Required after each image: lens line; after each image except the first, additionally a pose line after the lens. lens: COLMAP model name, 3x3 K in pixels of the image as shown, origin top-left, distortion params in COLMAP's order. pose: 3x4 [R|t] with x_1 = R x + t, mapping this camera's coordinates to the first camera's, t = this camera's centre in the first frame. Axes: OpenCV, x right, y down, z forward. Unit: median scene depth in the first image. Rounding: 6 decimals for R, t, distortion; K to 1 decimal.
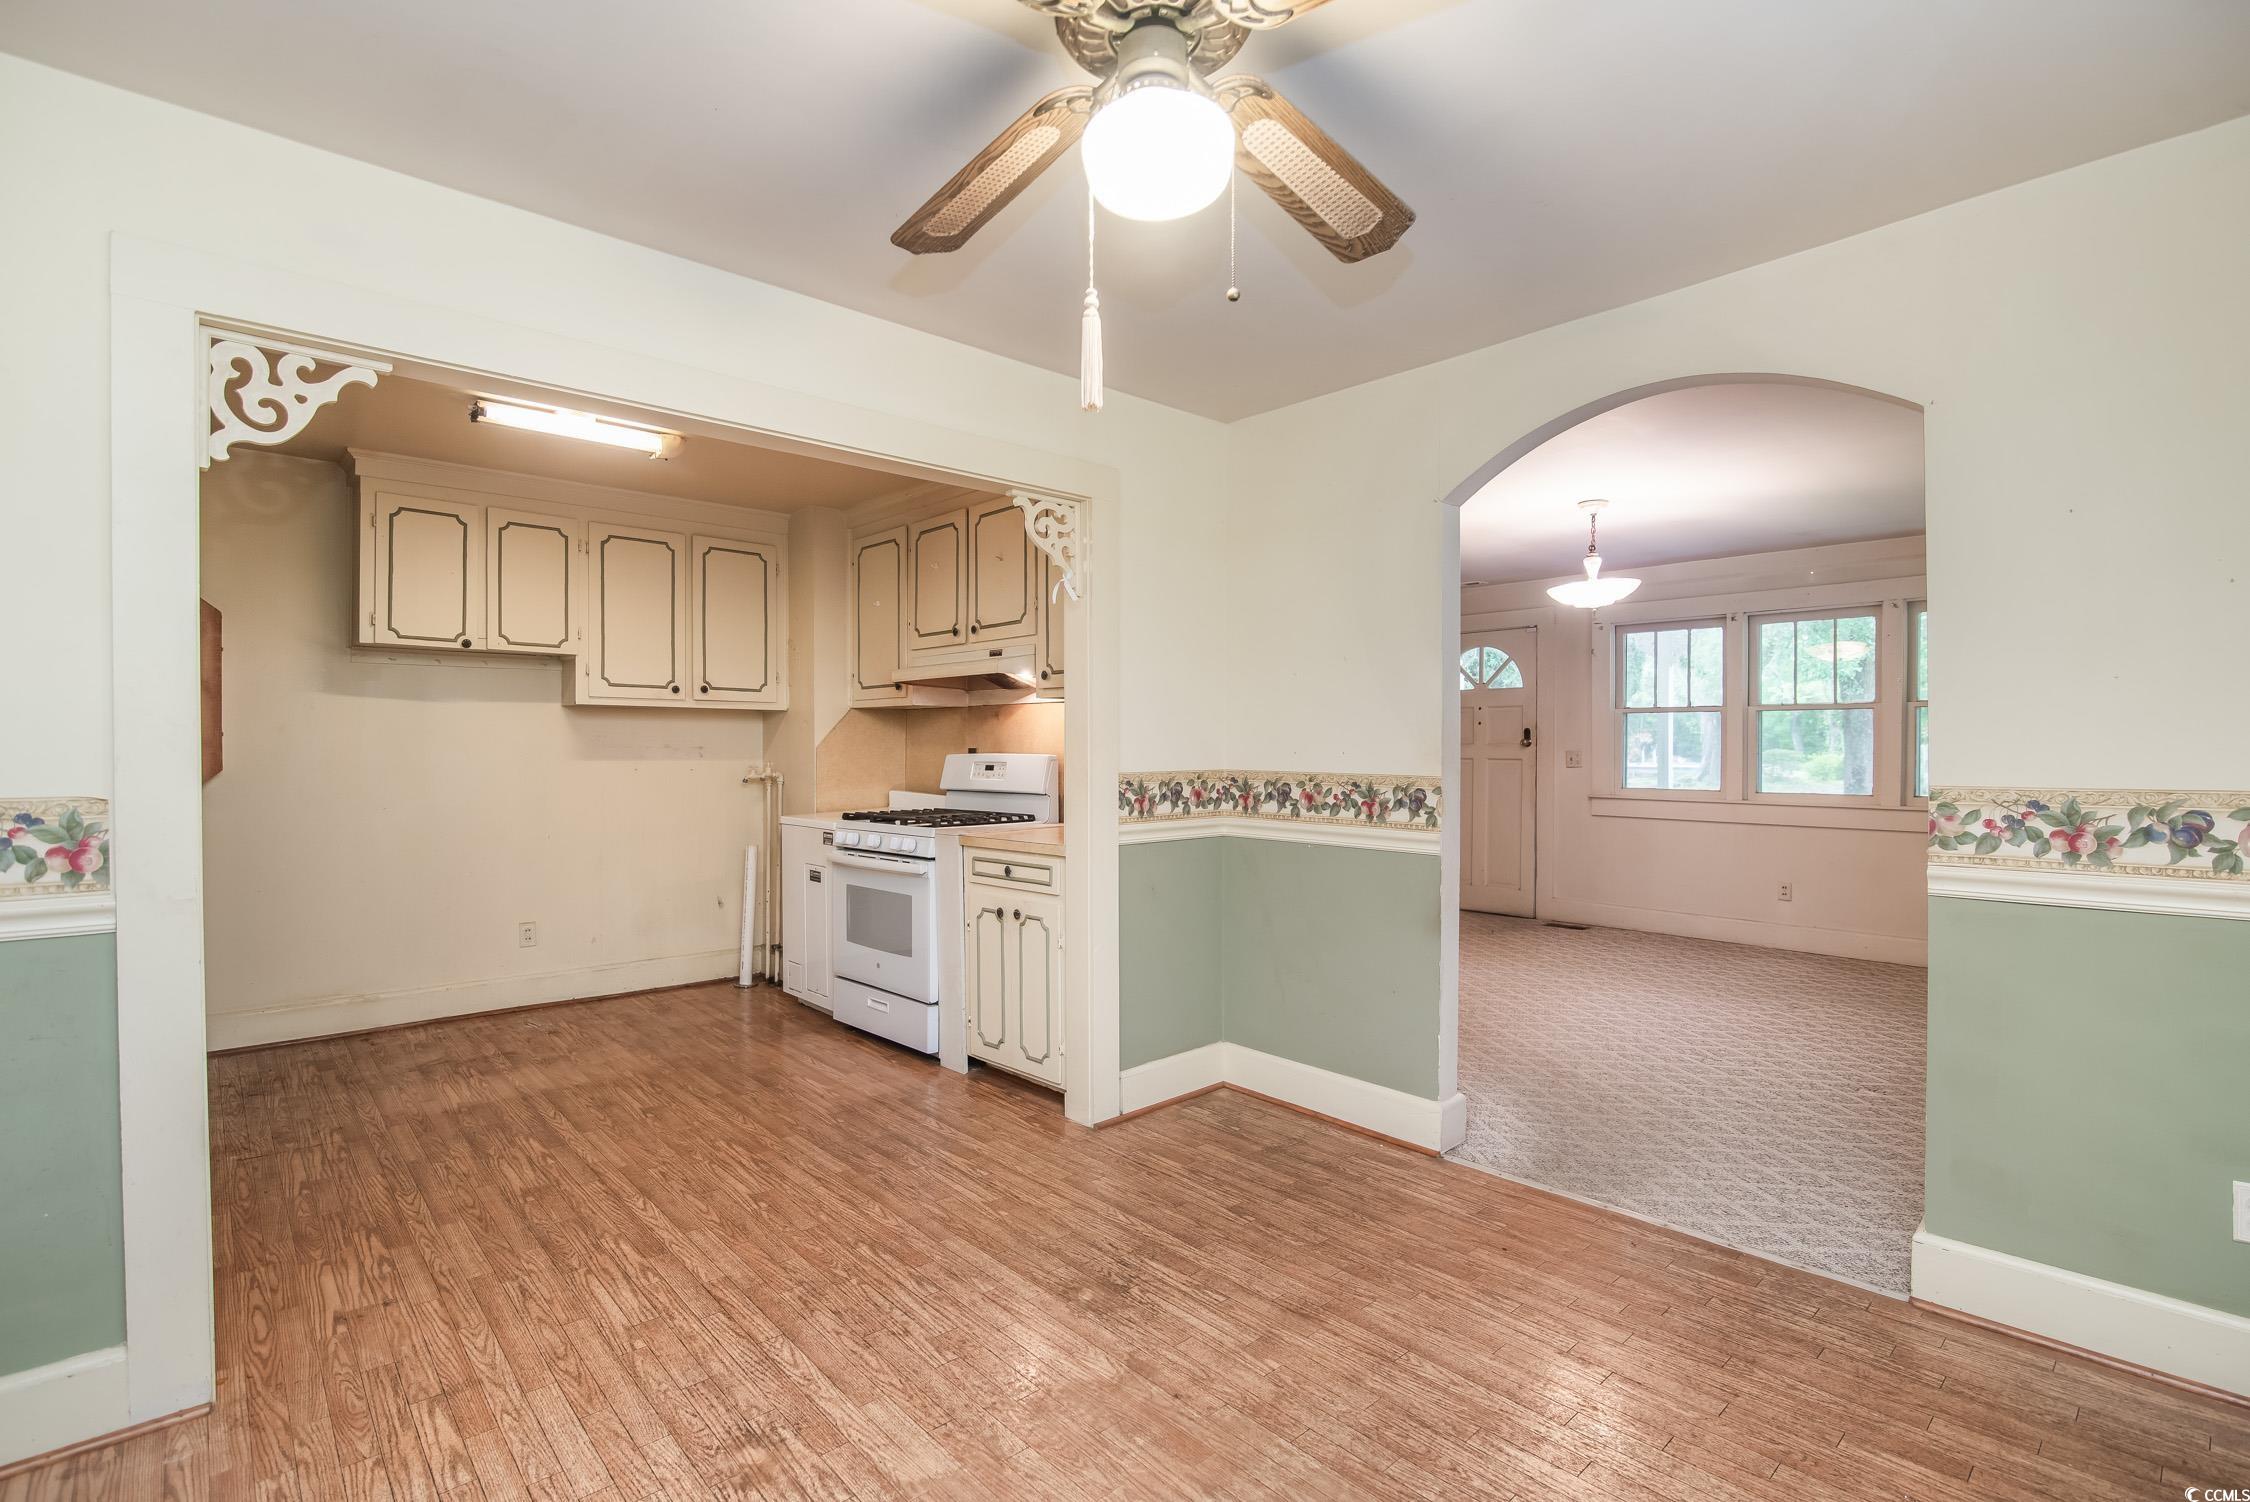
lens RADIAL K [[1064.9, 0, 1121.2], [0, 1064.9, 760.0], [0, 0, 1]] dist [-0.016531, 0.000110]
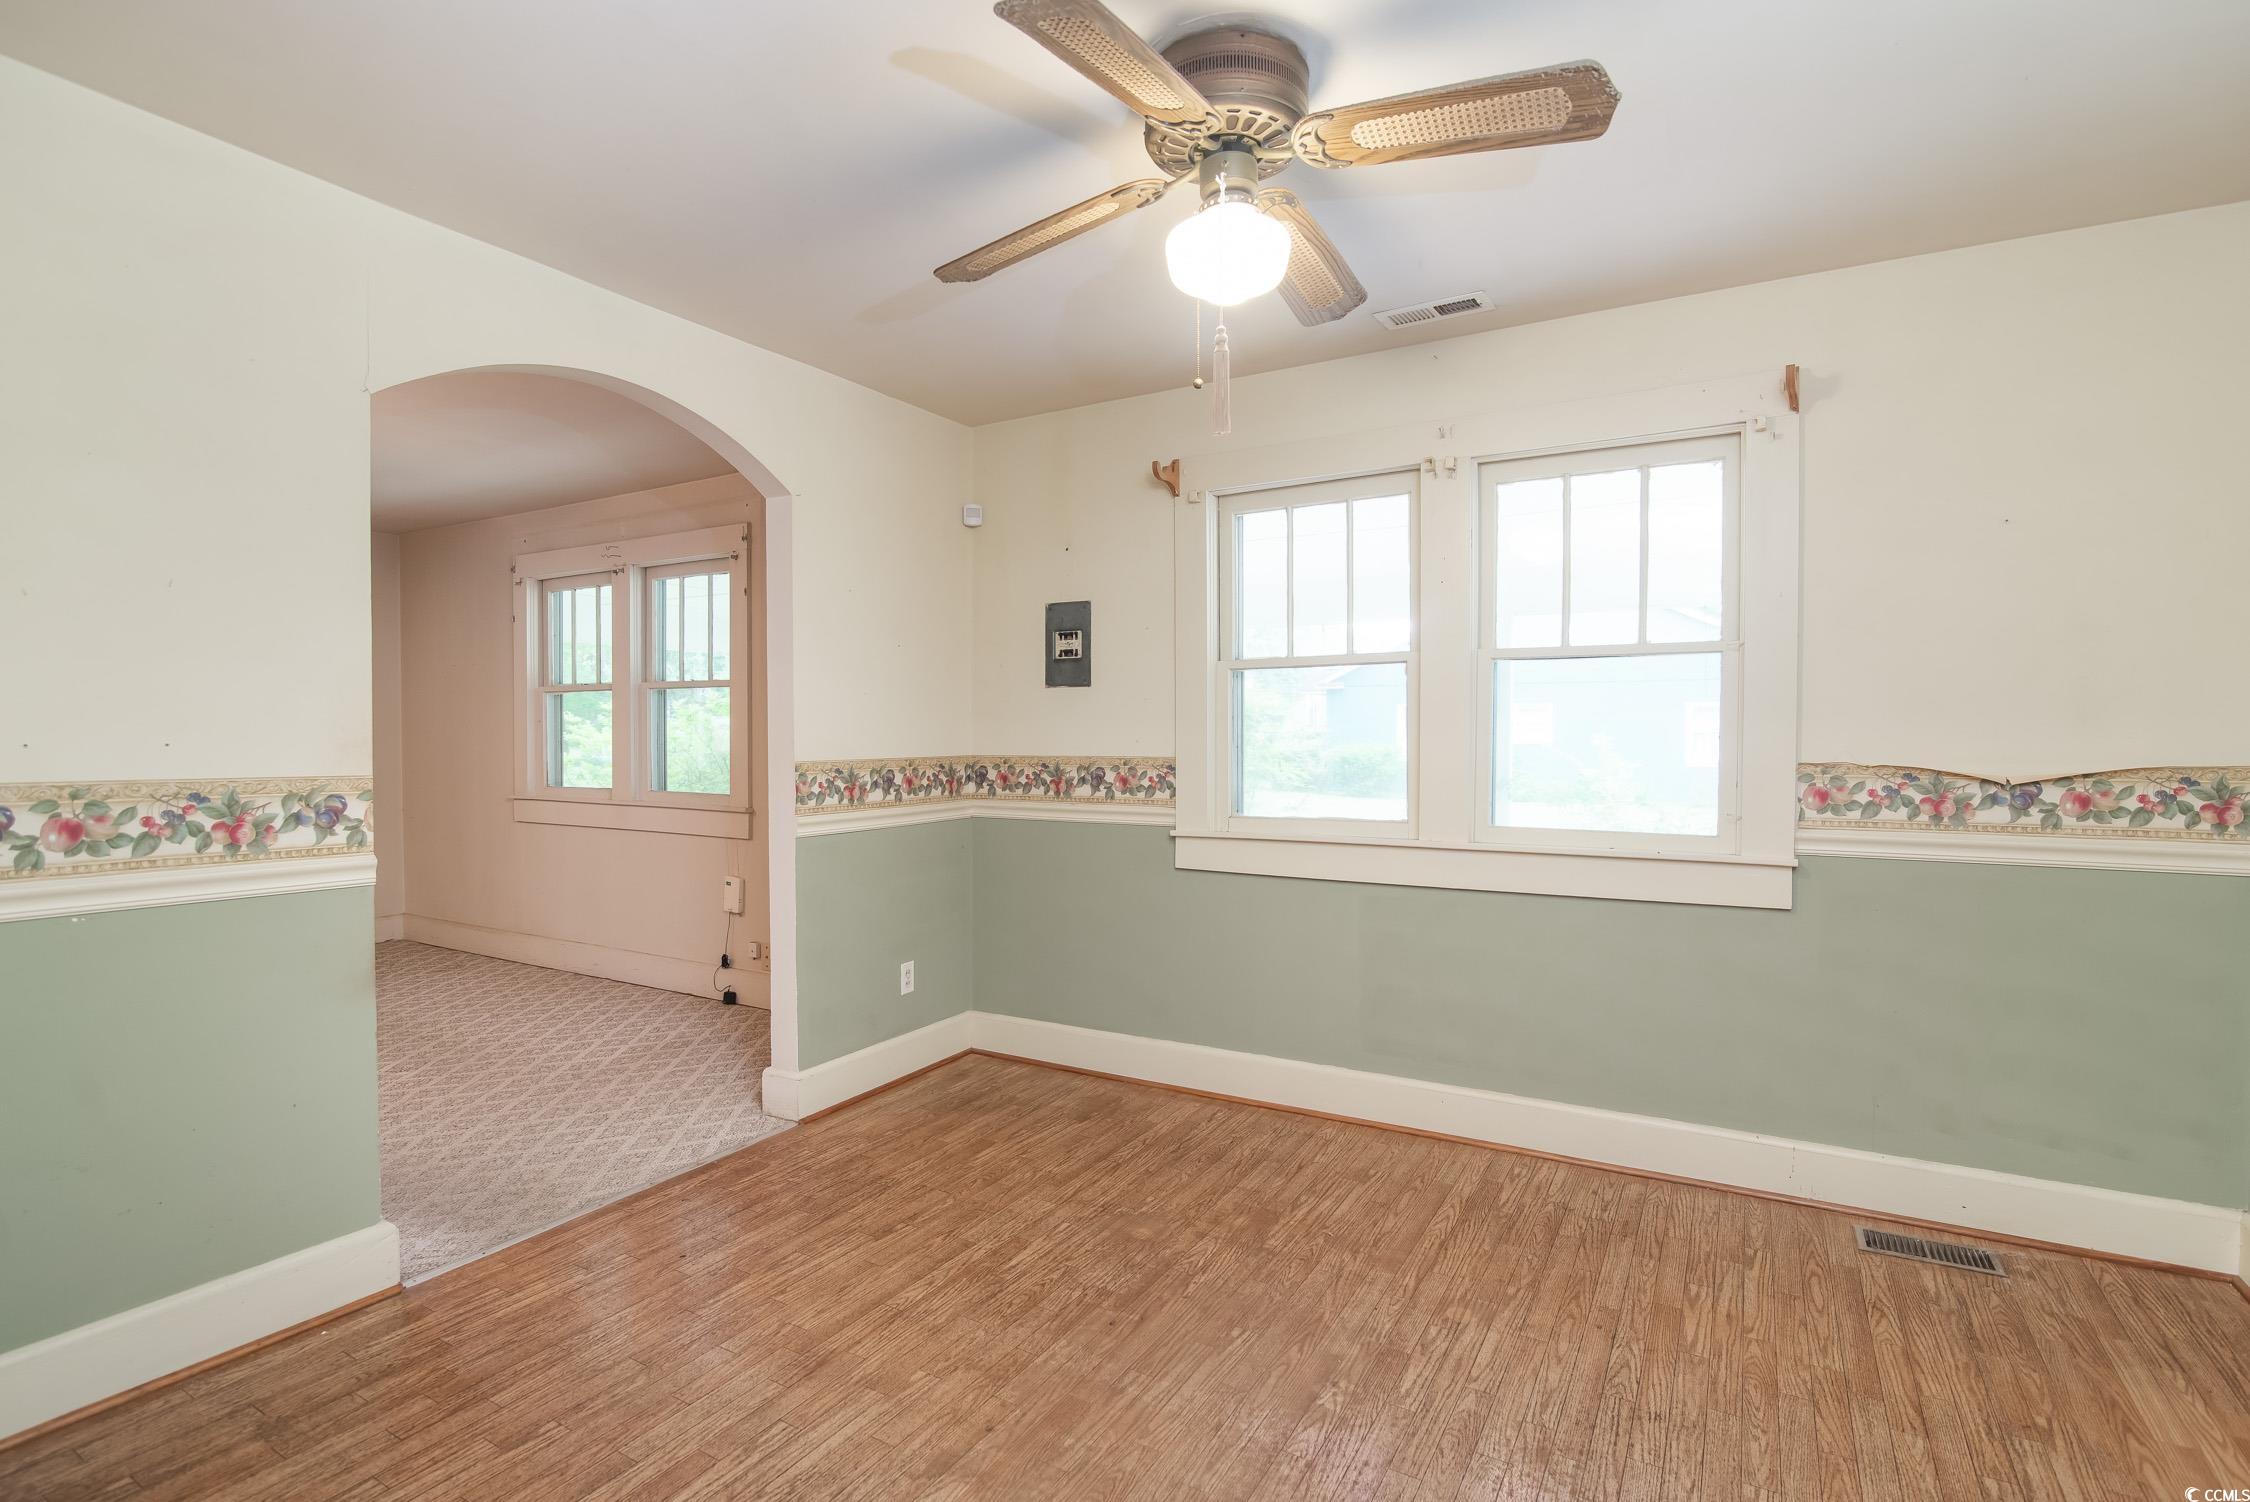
lens RADIAL K [[1060.3, 0, 1125.0], [0, 1060.3, 751.0], [0, 0, 1]] dist [-0.018575, 0.000055]
pose [[-0.306674, -0.010148, 0.951761, -0.470712], [0.016025, 0.999746, 0.015823, -0.004243], [-0.951680, 0.020104, -0.306434, 0.635773]]
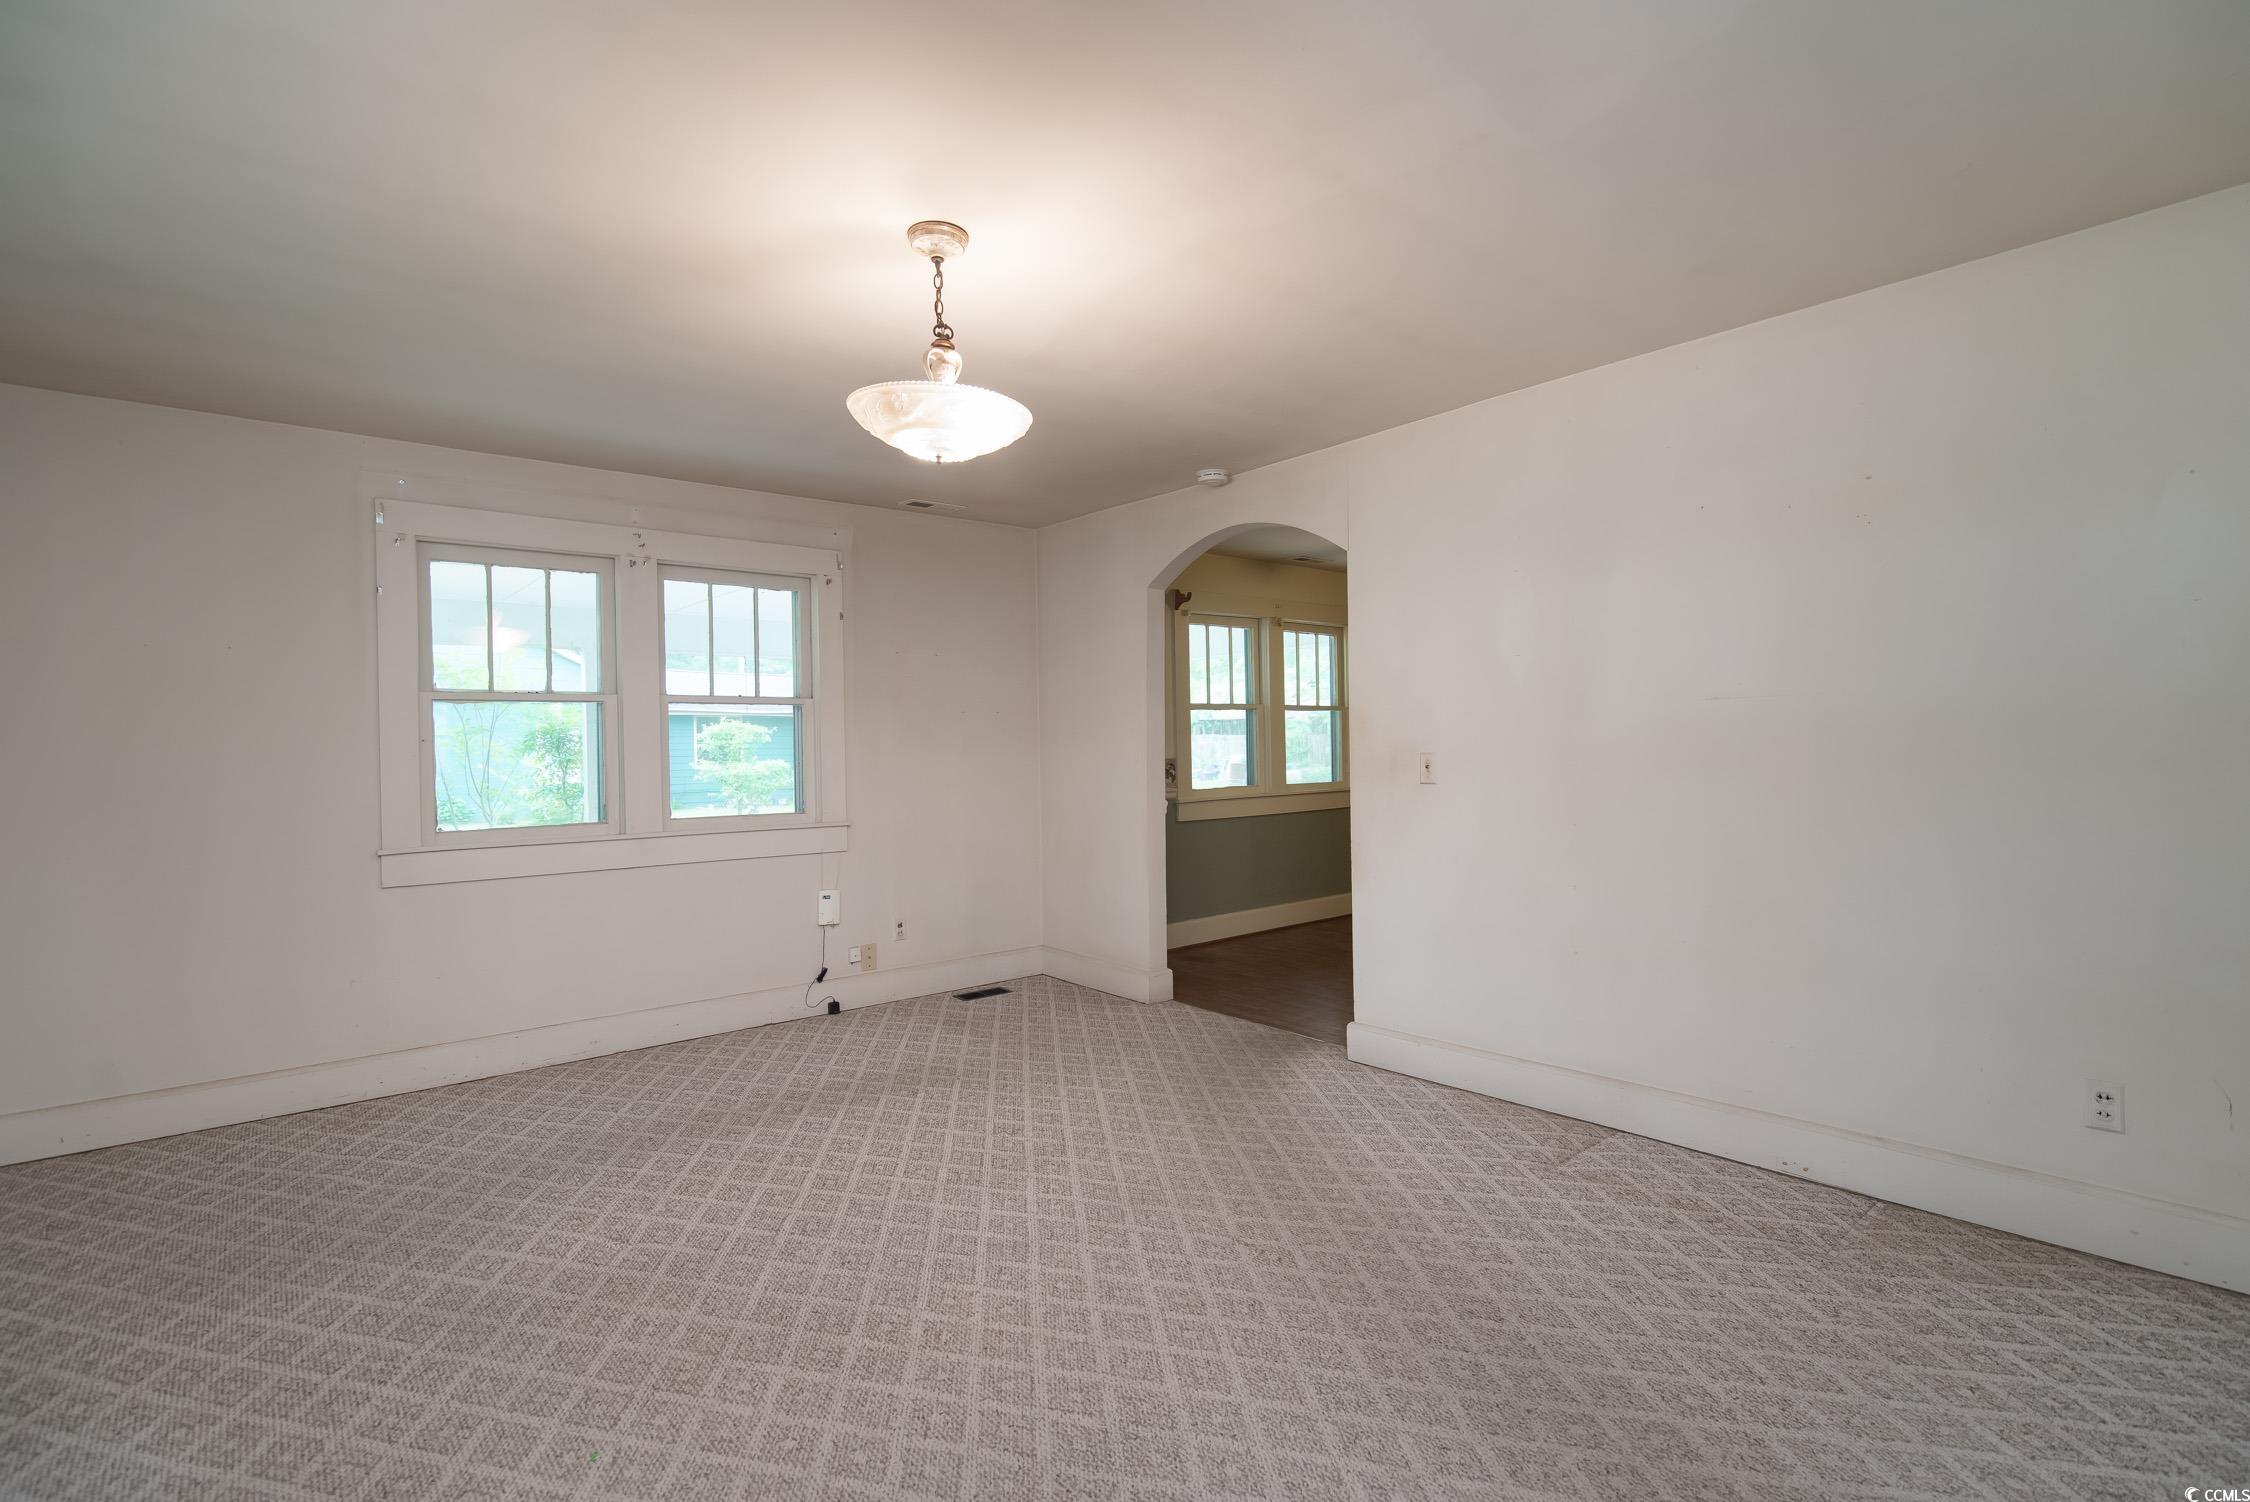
lens RADIAL K [[1045.7, 0, 1149.0], [0, 1045.7, 755.1], [0, 0, 1]] dist [-0.017000, 0.000101]
pose [[-0.999368, 0.015710, 0.031876, 0.458532], [0.016514, 0.999548, 0.025133, -0.028814], [-0.031467, 0.025643, -0.999176, 1.982944]]
